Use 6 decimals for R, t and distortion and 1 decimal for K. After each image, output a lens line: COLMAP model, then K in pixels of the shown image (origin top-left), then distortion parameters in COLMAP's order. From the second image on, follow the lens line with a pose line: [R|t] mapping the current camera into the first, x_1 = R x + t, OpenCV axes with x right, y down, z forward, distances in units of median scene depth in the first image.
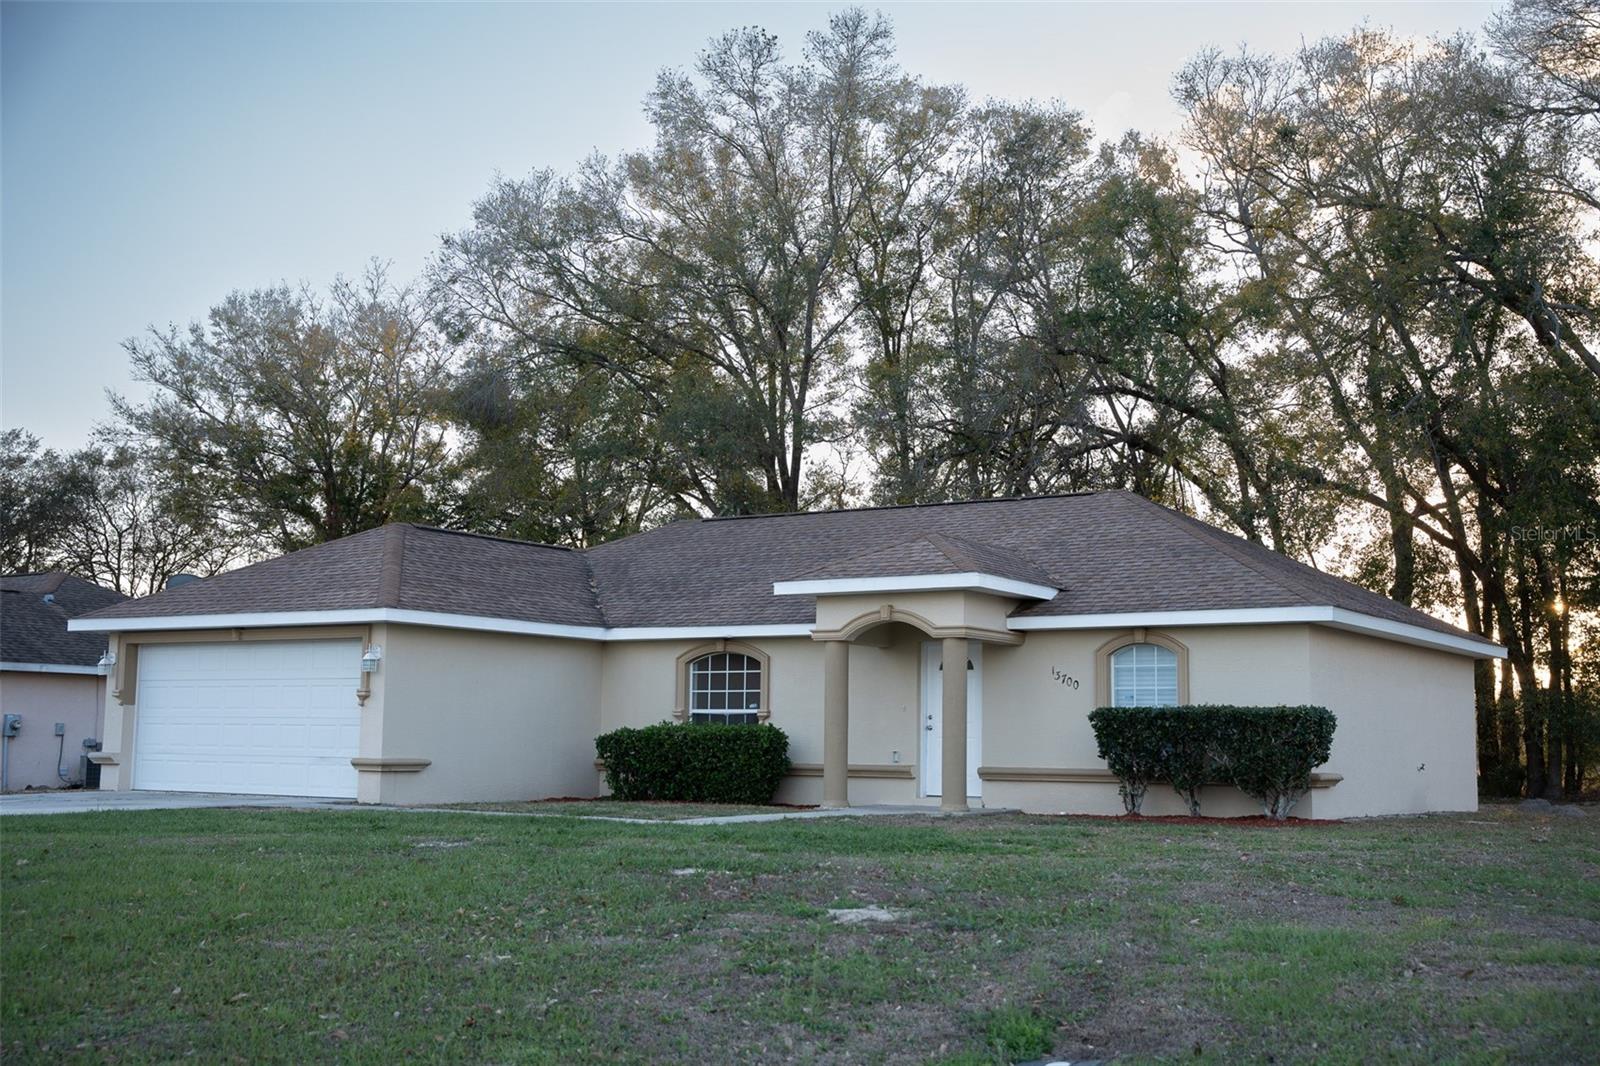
lens RADIAL K [[1844.5, 0, 800.0], [0, 1844.5, 533.0], [0, 0, 1]] dist [0.000530, -0.000029]
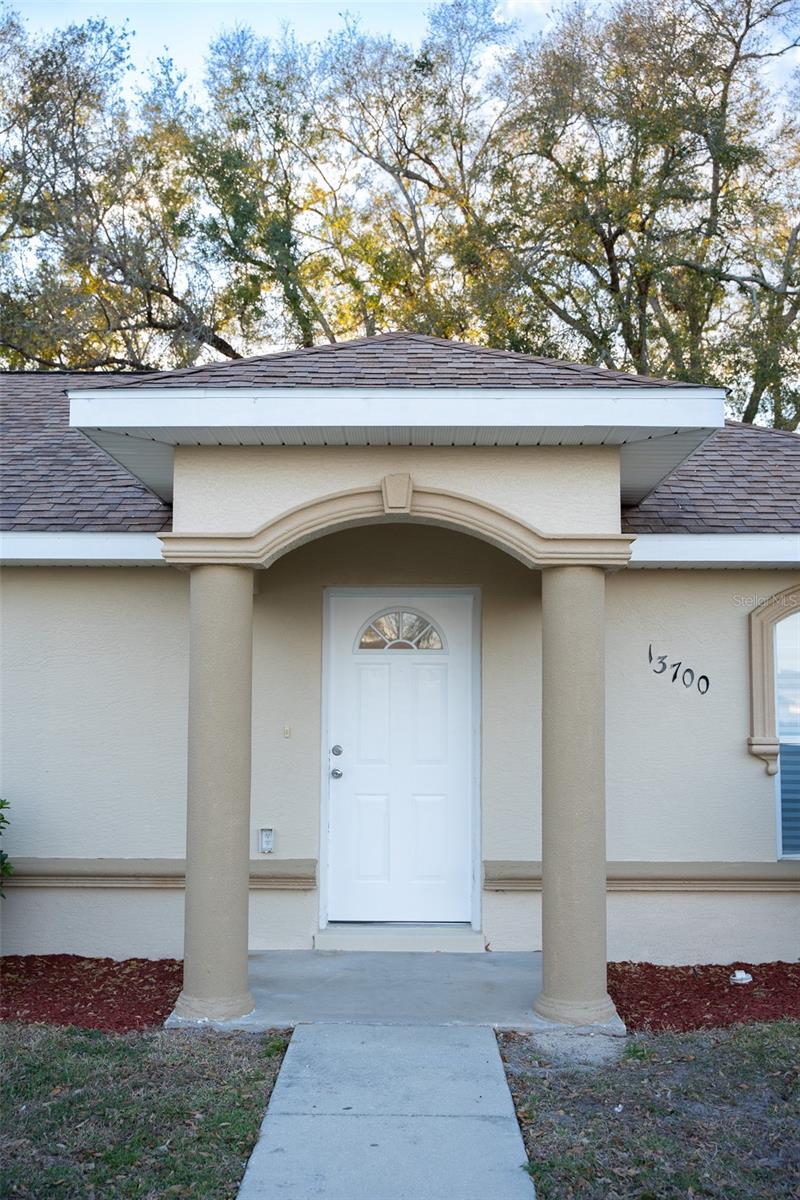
lens RADIAL K [[1180.6, 0, 400.0], [0, 1180.6, 600.0], [0, 0, 1]] dist [-0.177636, -0.002606]
pose [[0.856167, 0.037683, 0.515323, -0.073657], [-0.053646, 0.998430, 0.016119, 0.059672], [-0.513907, -0.041445, 0.856844, 0.780943]]
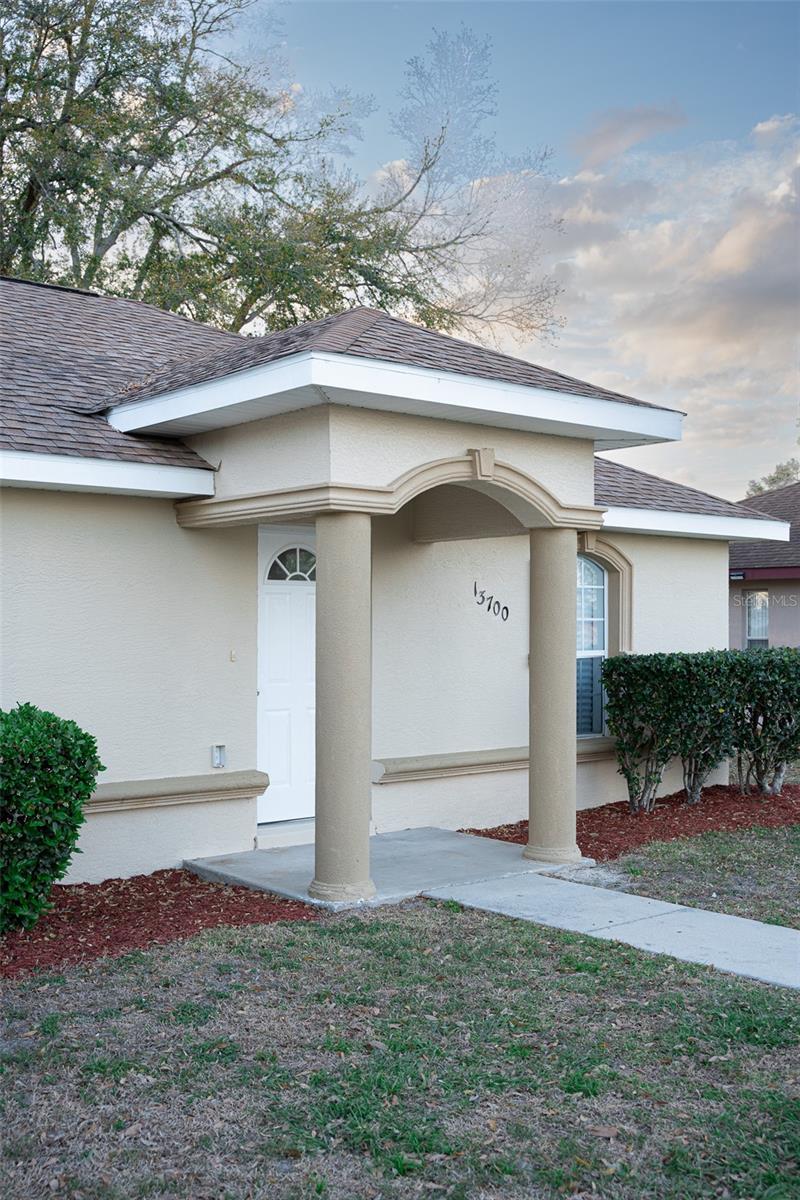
lens RADIAL K [[1238.1, 0, 400.0], [0, 1238.1, 600.0], [0, 0, 1]] dist [-0.003191, 0.000911]
pose [[0.321373, 0.008399, 0.946916, -0.256007], [-0.105143, 0.994094, 0.026867, 0.070109], [-0.941098, -0.108196, 0.320358, 0.897841]]
